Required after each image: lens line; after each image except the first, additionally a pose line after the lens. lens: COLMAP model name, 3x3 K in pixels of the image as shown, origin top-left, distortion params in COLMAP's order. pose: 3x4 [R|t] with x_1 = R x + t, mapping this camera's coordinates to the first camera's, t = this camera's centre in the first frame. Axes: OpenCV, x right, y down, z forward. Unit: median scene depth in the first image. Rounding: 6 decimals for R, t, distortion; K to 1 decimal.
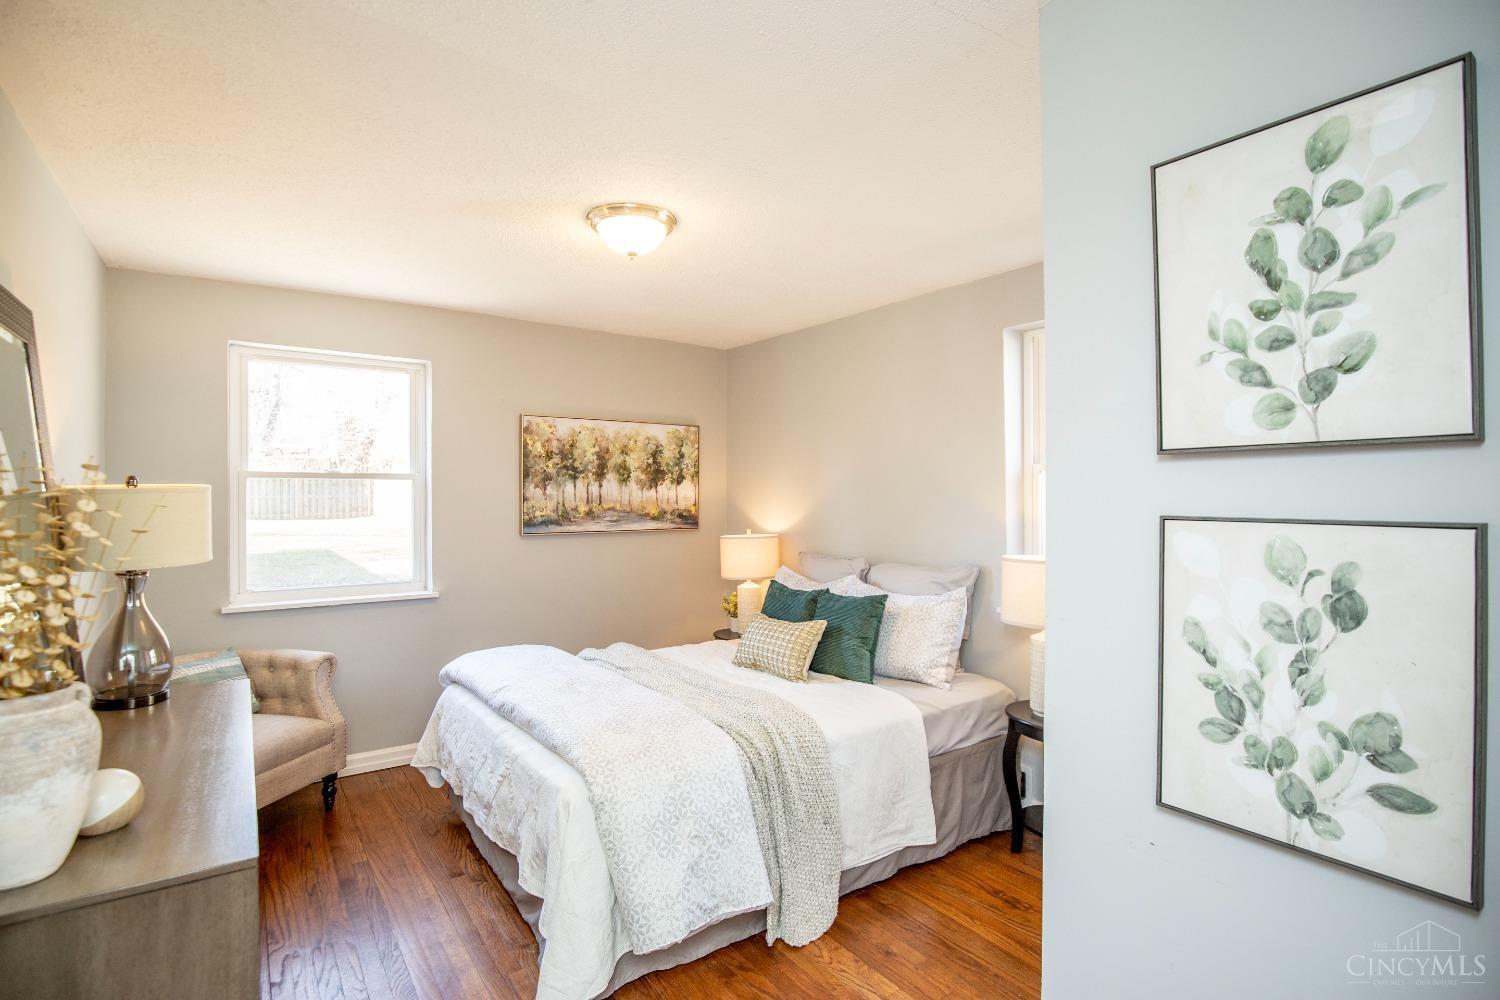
lens RADIAL K [[721.6, 0, 751.8], [0, 721.6, 489.8], [0, 0, 1]] dist [-0.021905, -0.000533]
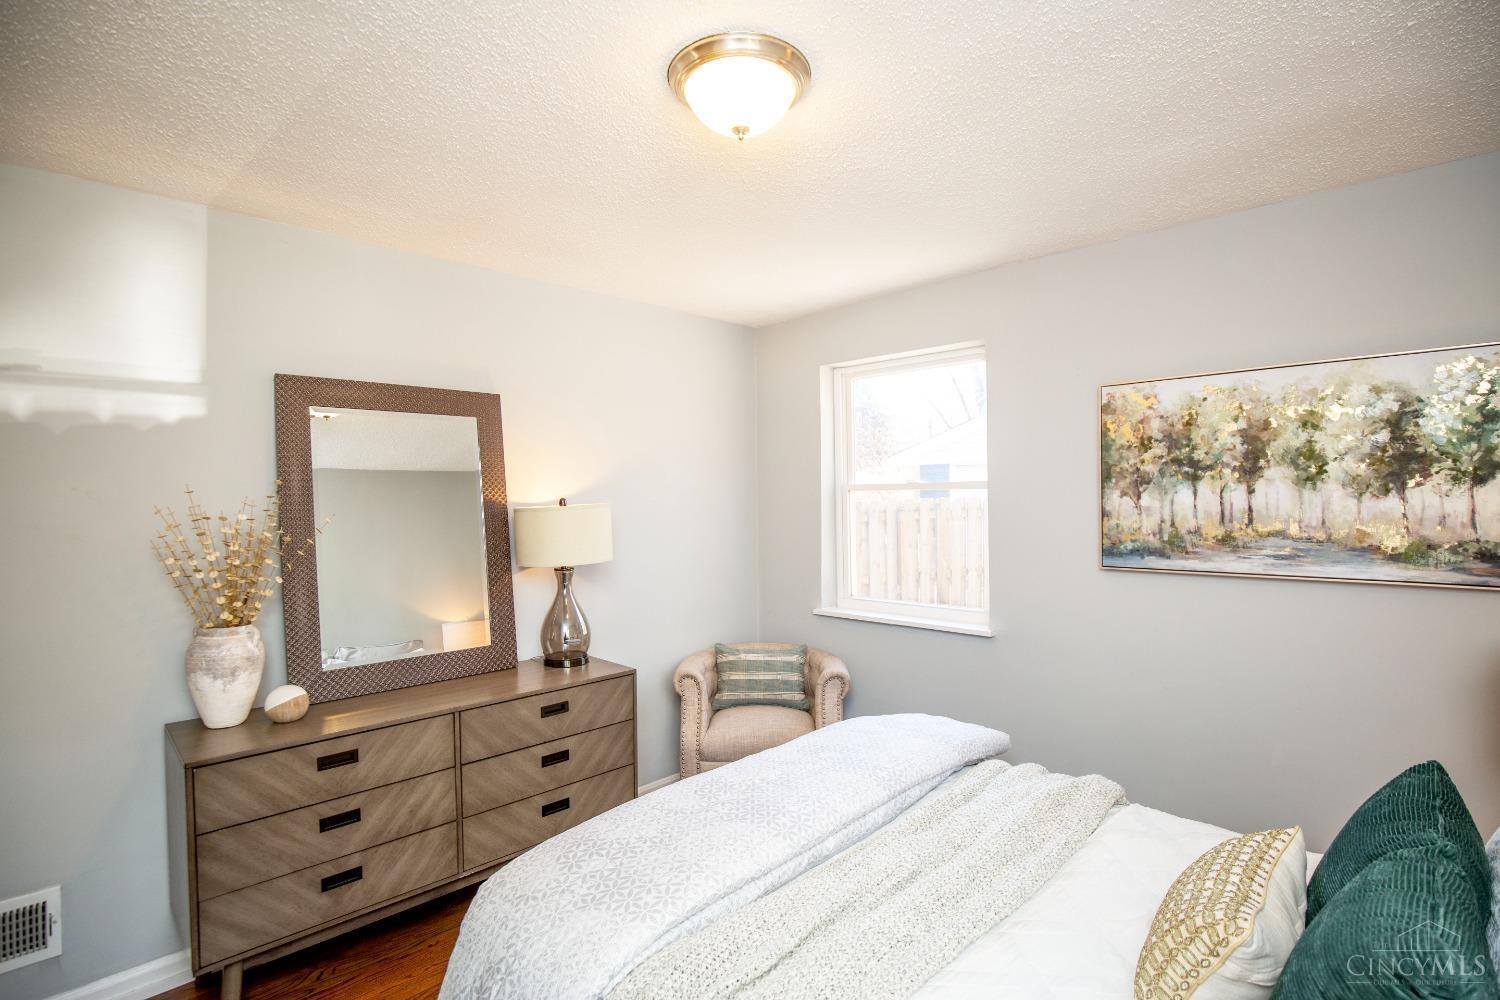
lens RADIAL K [[721.6, 0, 746.9], [0, 721.6, 505.0], [0, 0, 1]] dist [-0.021905, -0.000533]
pose [[0.155806, 0.008552, -0.987751, 0.269151], [0.017490, 0.999782, 0.011415, -0.007873], [0.987633, -0.019054, 0.155622, 0.543176]]
